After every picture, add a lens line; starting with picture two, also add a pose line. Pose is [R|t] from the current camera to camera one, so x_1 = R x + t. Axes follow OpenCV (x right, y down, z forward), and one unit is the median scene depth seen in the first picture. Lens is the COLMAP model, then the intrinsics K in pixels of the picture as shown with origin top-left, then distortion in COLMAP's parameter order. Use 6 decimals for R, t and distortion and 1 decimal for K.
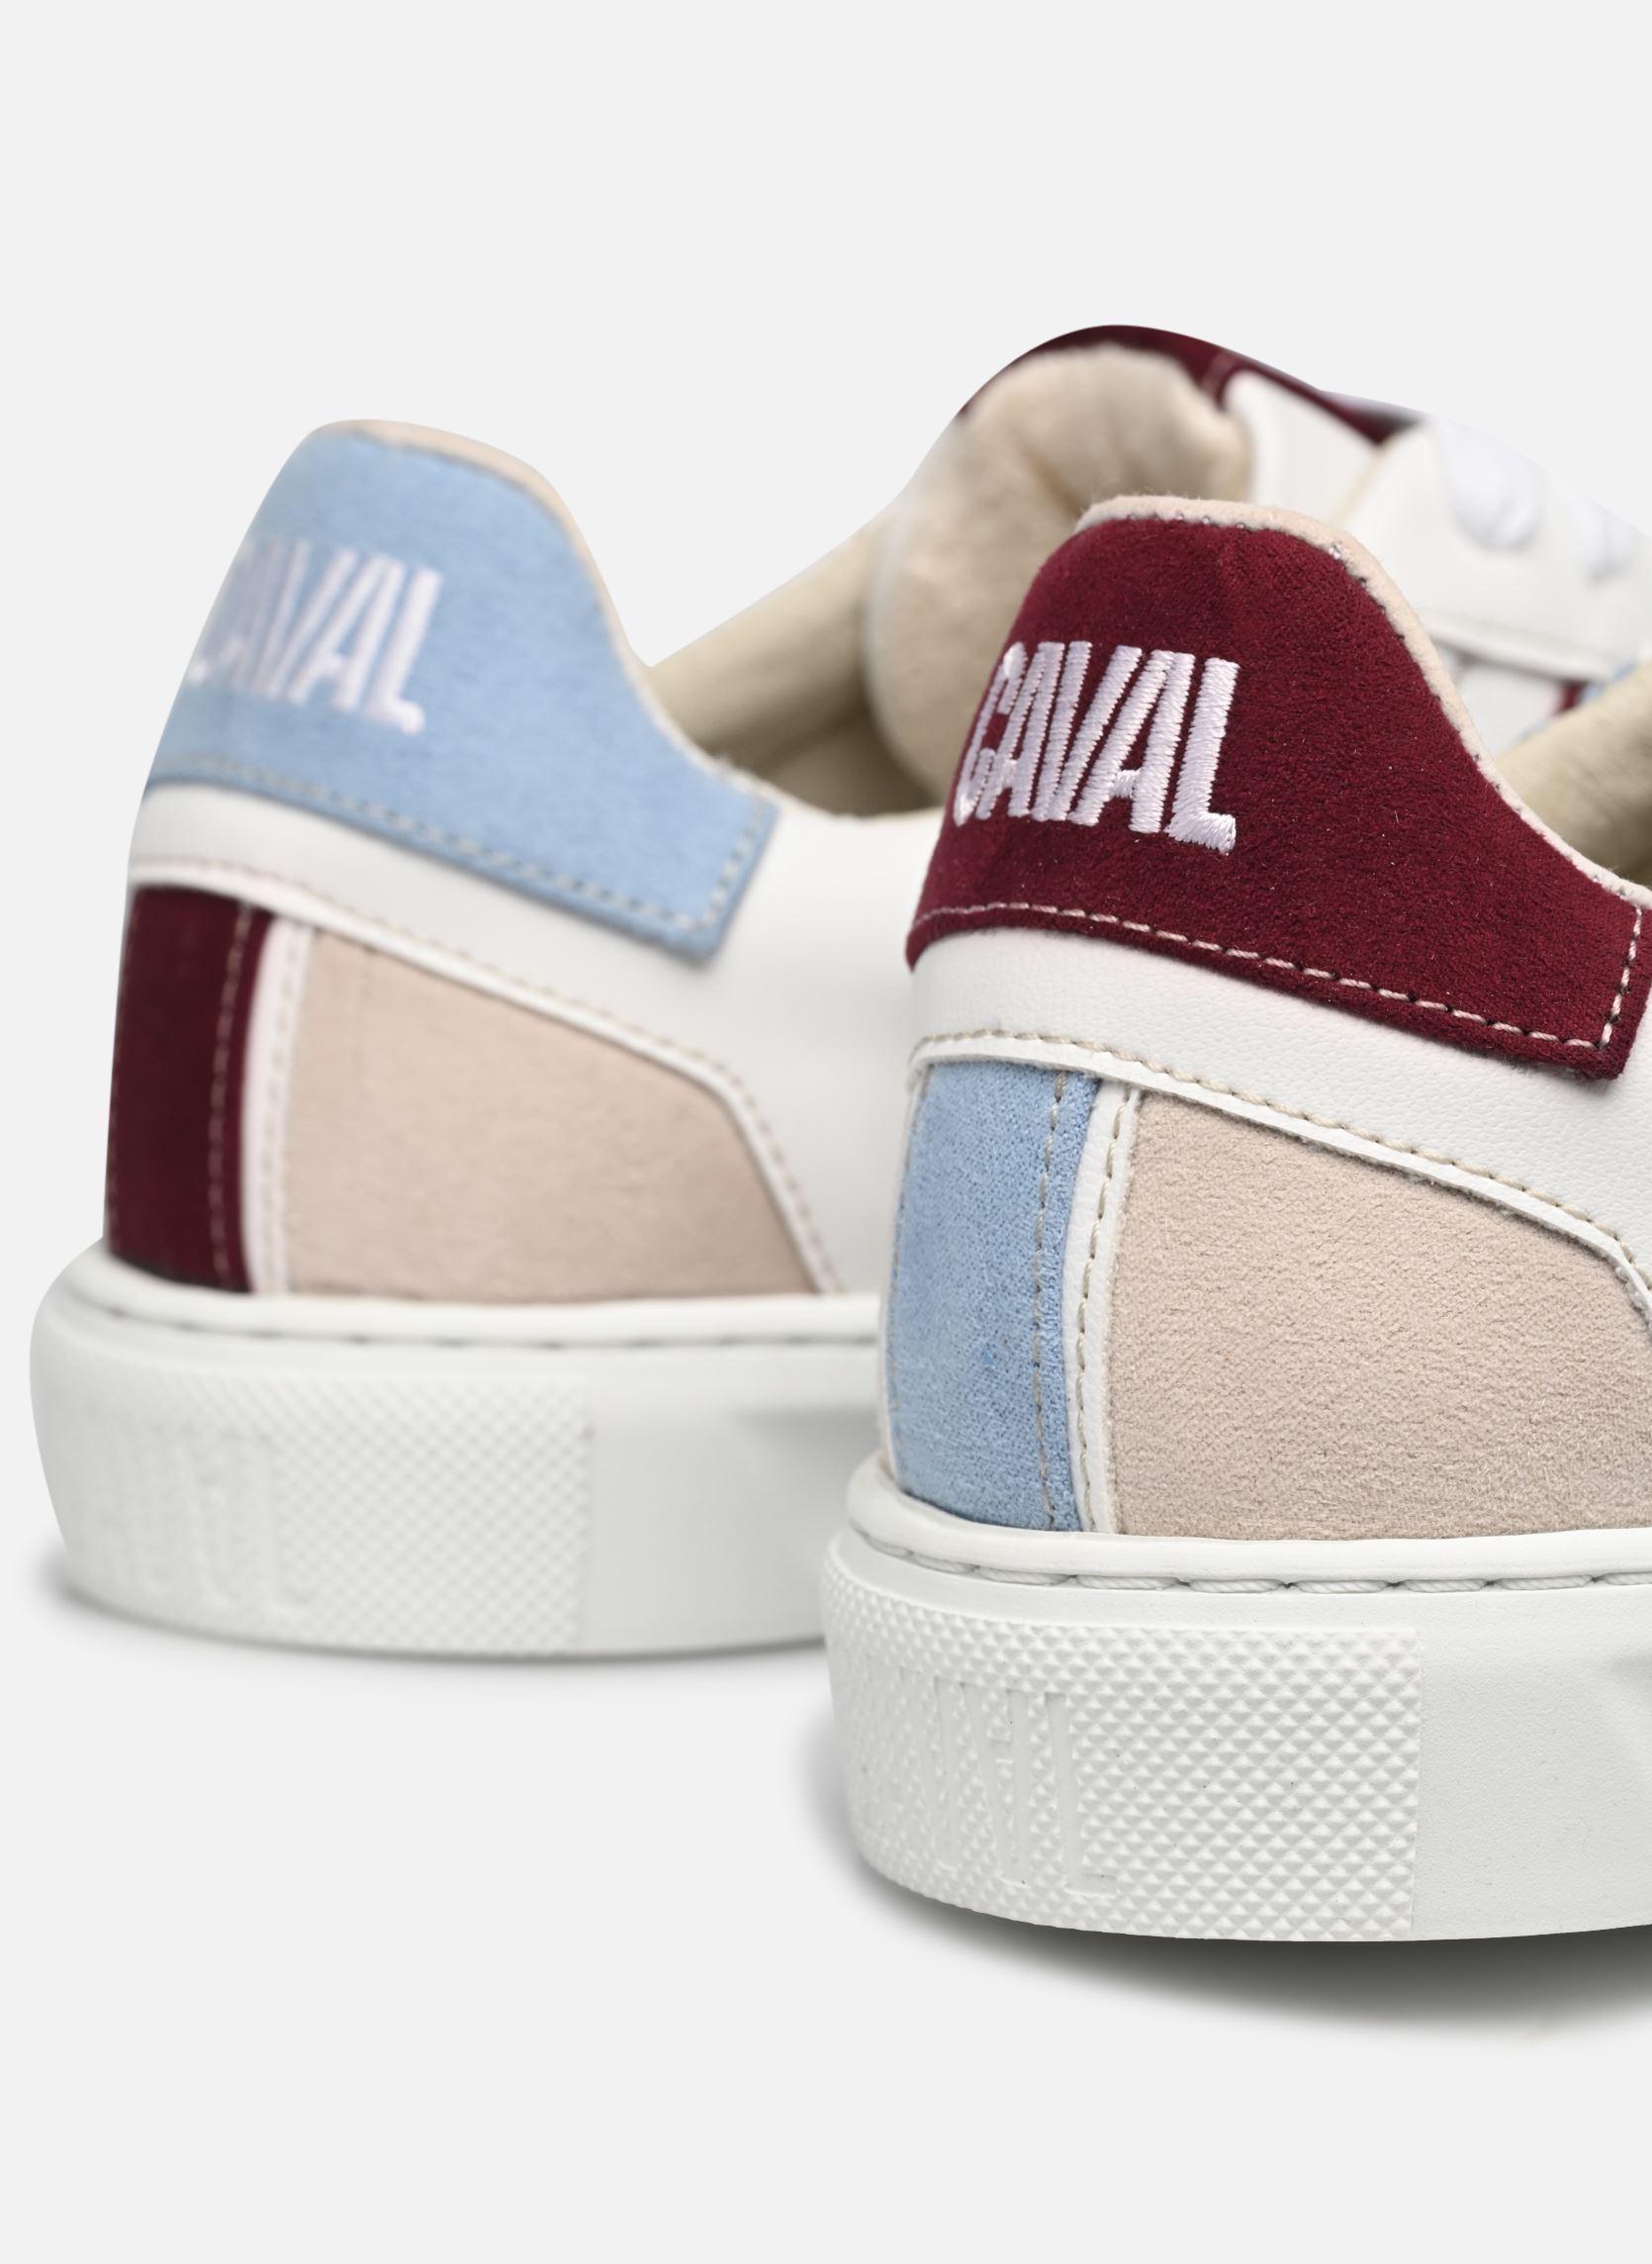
lens RADIAL K [[7234.8, 0, 825.0], [0, 7234.8, 1128.0], [0, 0, 1]] dist [-0.226815, 0.000000]
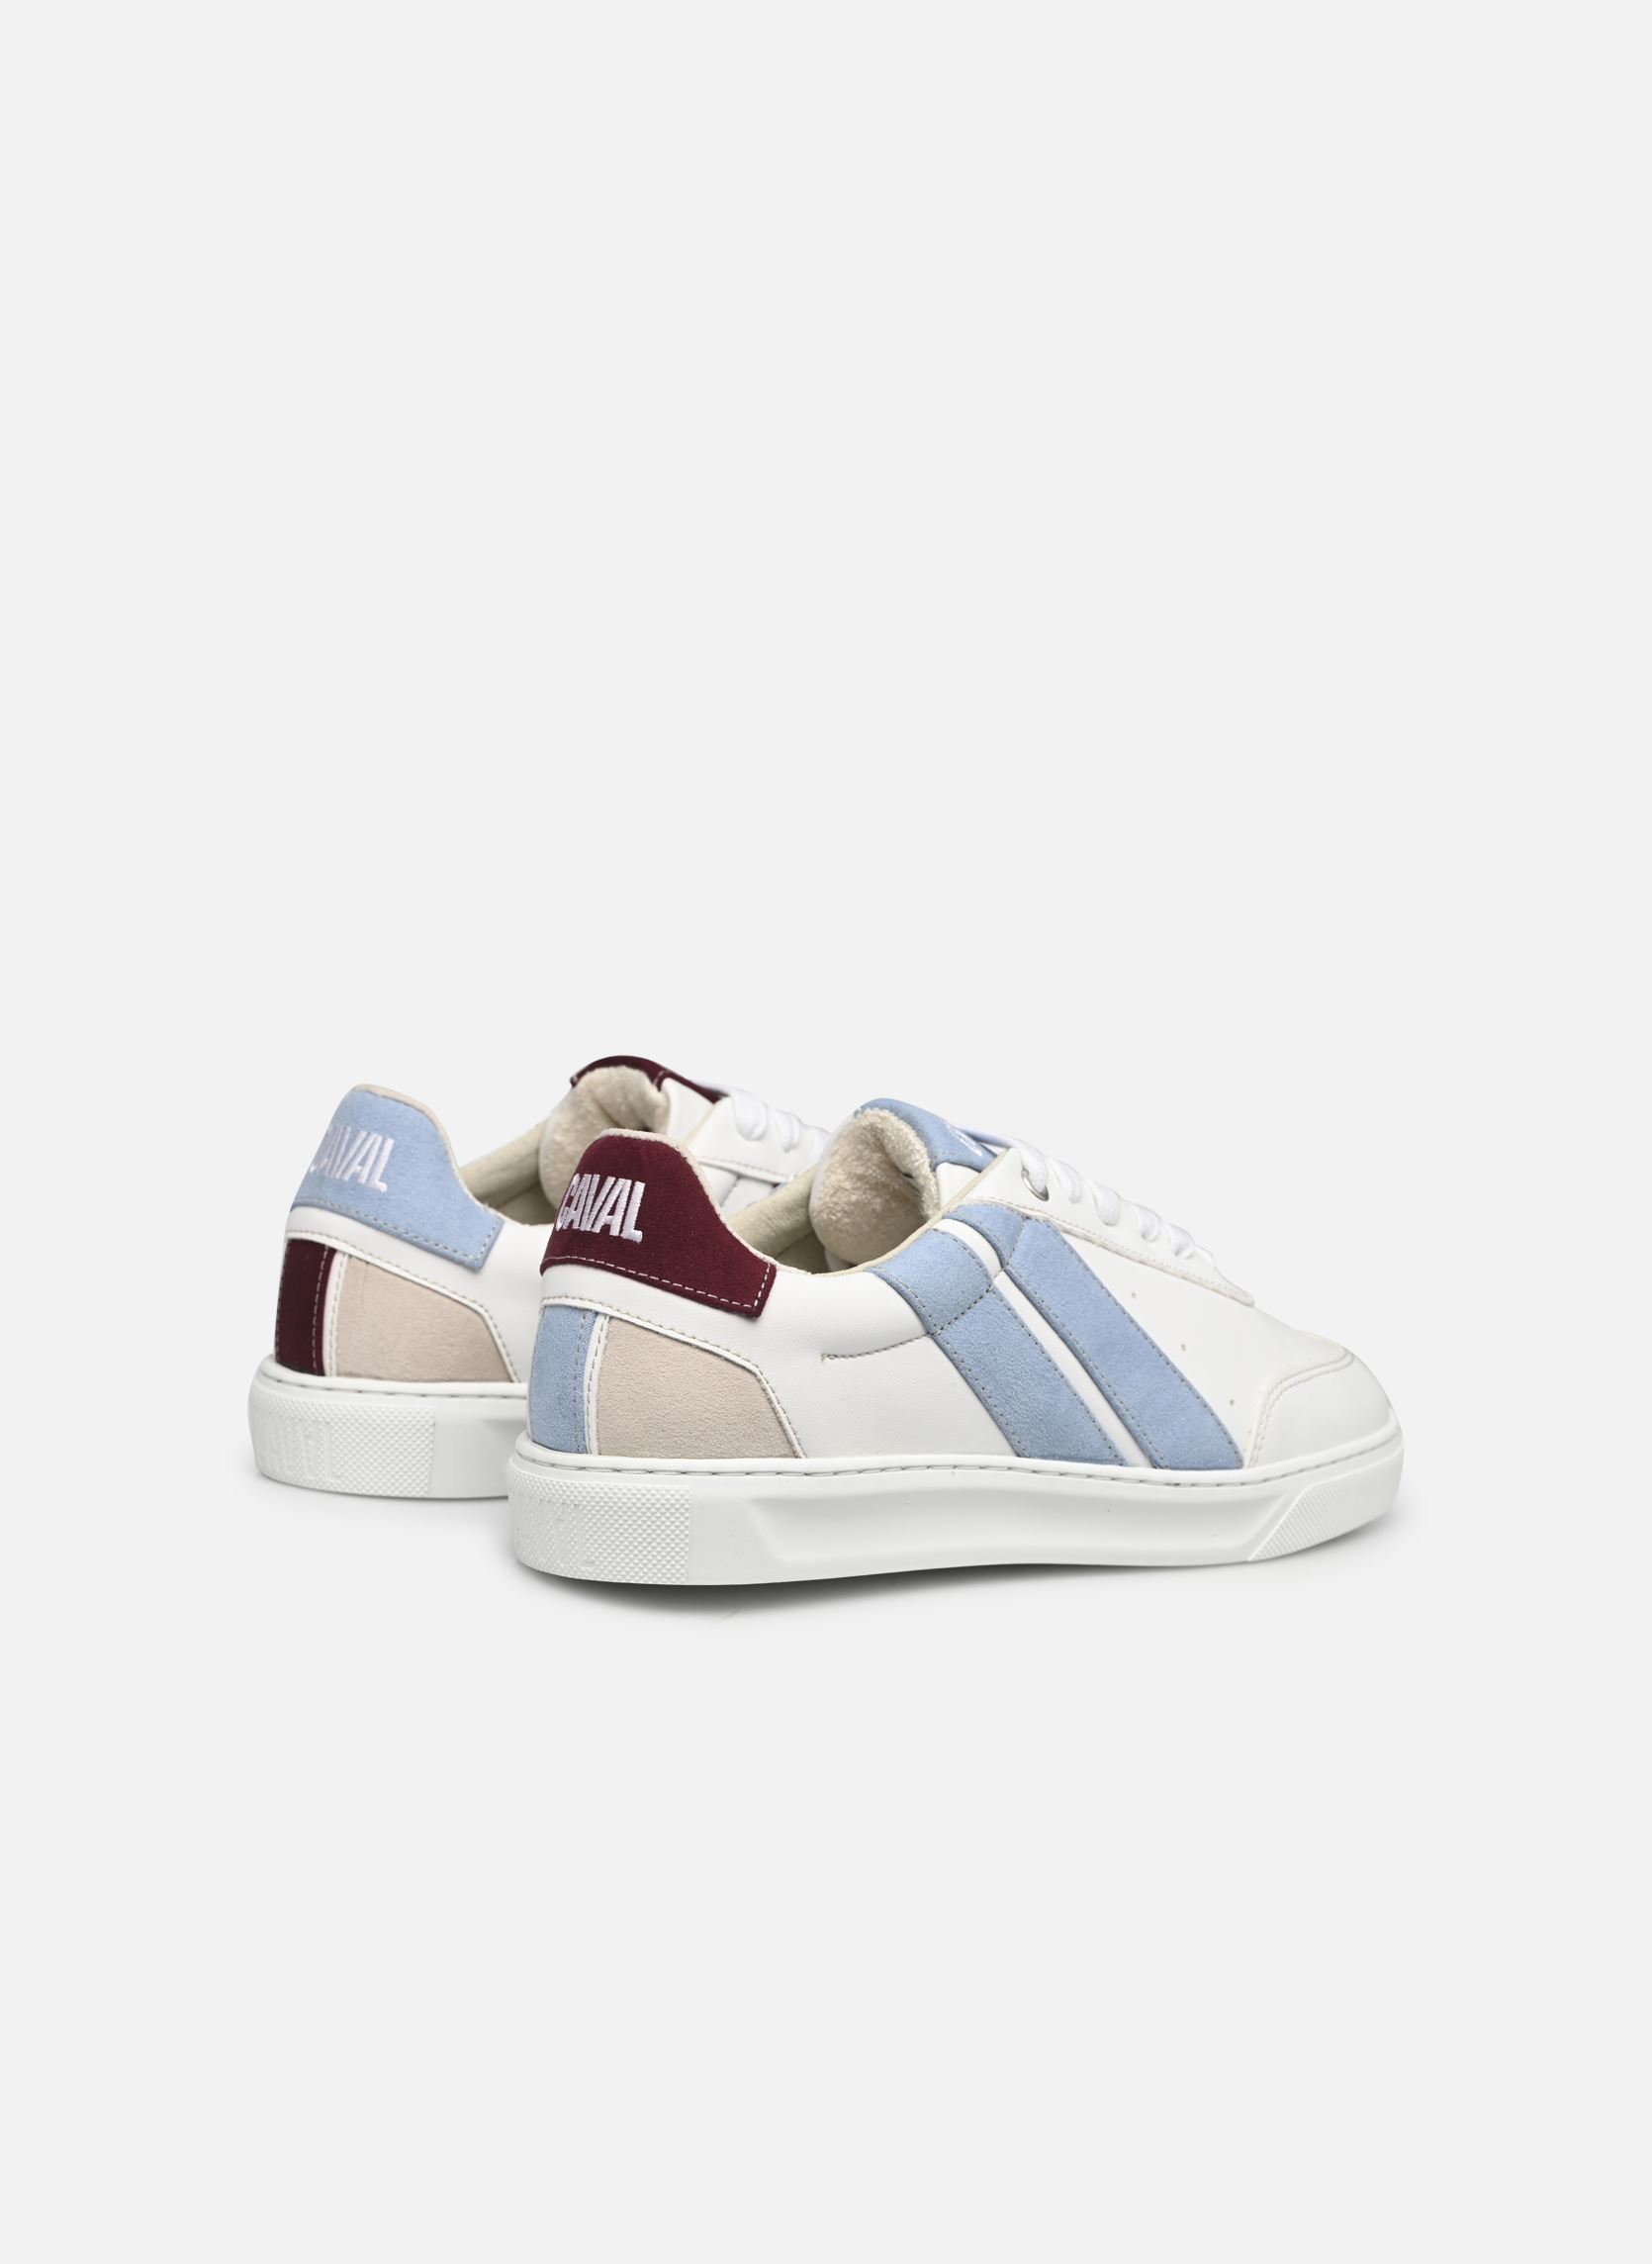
lens RADIAL K [[7234.8, 0, 826.1], [0, 7234.8, 1132.7], [0, 0, 1]] dist [-0.226815, 0.000000]
pose [[0.999369, 0.031655, 0.016108, 0.078960], [-0.031007, 0.998758, -0.039002, 0.032891], [-0.017322, 0.038478, 0.999109, -2.037776]]
